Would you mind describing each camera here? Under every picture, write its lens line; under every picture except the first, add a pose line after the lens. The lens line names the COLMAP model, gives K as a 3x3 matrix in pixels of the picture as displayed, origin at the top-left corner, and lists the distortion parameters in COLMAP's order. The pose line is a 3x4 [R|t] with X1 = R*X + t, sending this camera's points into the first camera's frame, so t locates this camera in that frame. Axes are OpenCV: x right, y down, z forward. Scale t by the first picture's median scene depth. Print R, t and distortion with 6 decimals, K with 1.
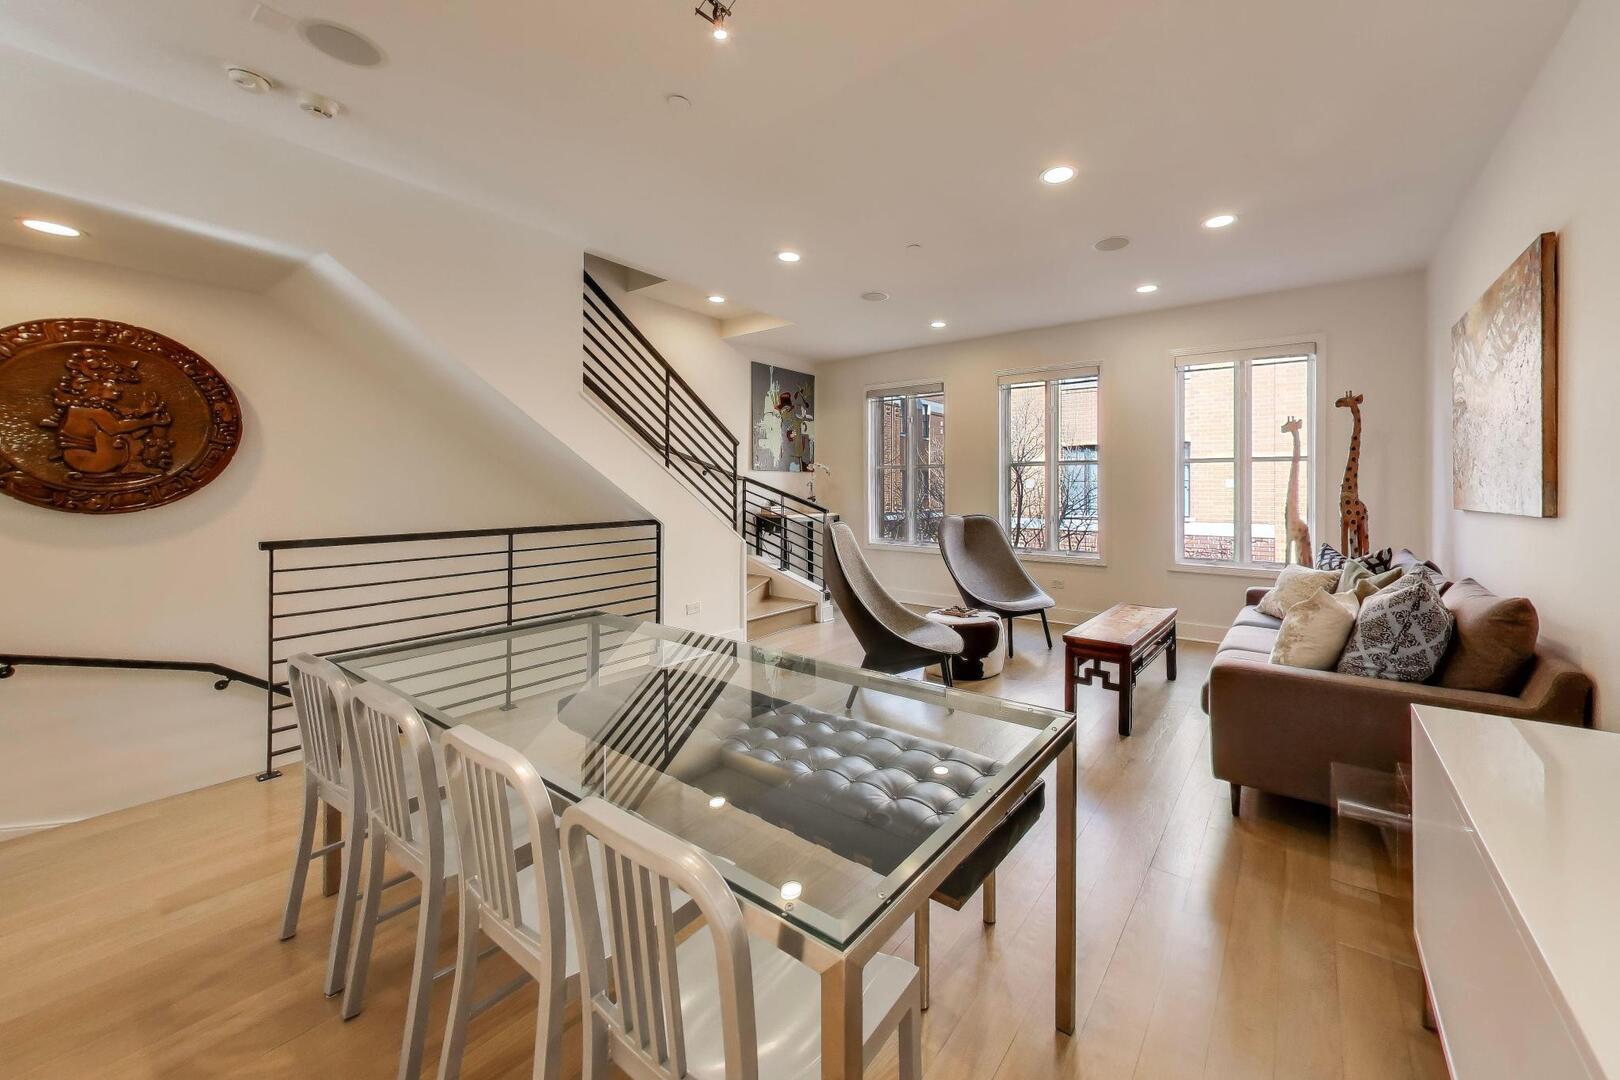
lens RADIAL K [[650.5, 0, 814.1], [0, 650.5, 504.1], [0, 0, 1]] dist [0.000773, 0.000108]
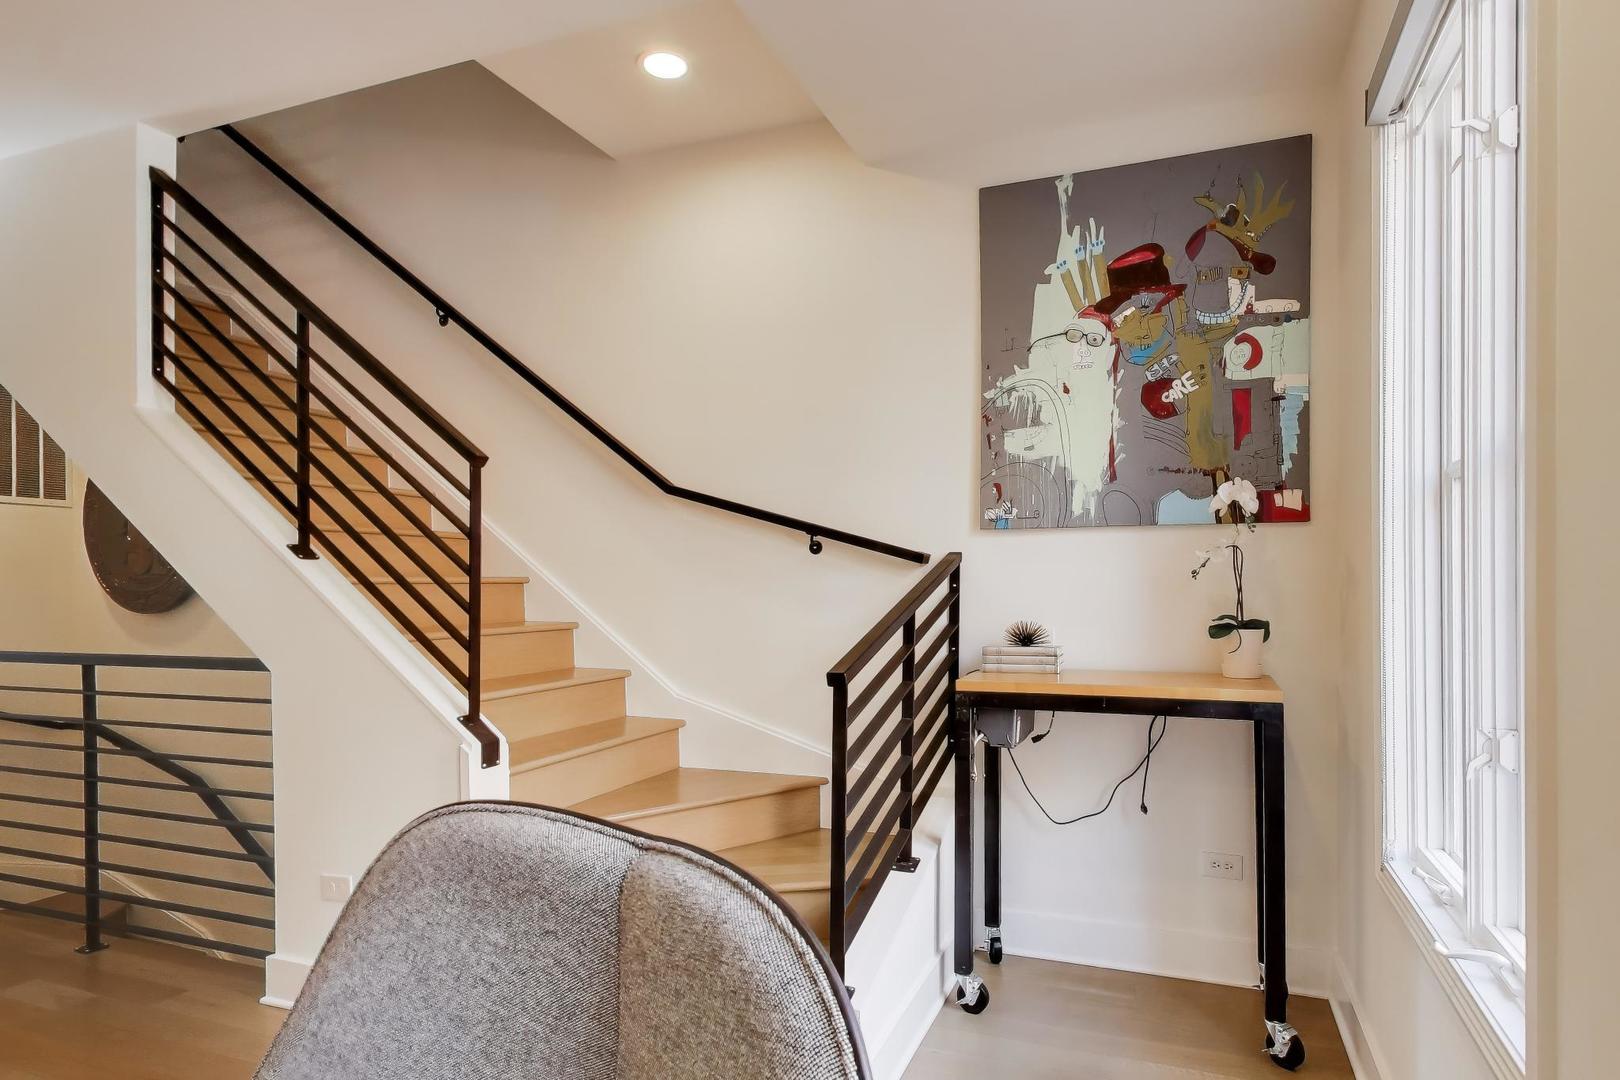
lens RADIAL K [[858.7, 0, 810.1], [0, 858.7, 589.4], [0, 0, 1]] dist [0.000644, -0.000124]
pose [[0.297220, 0.008763, -0.954769, 0.274698], [-0.023028, 0.999733, 0.002007, -0.022199], [0.954531, 0.021390, 0.297342, 0.776958]]
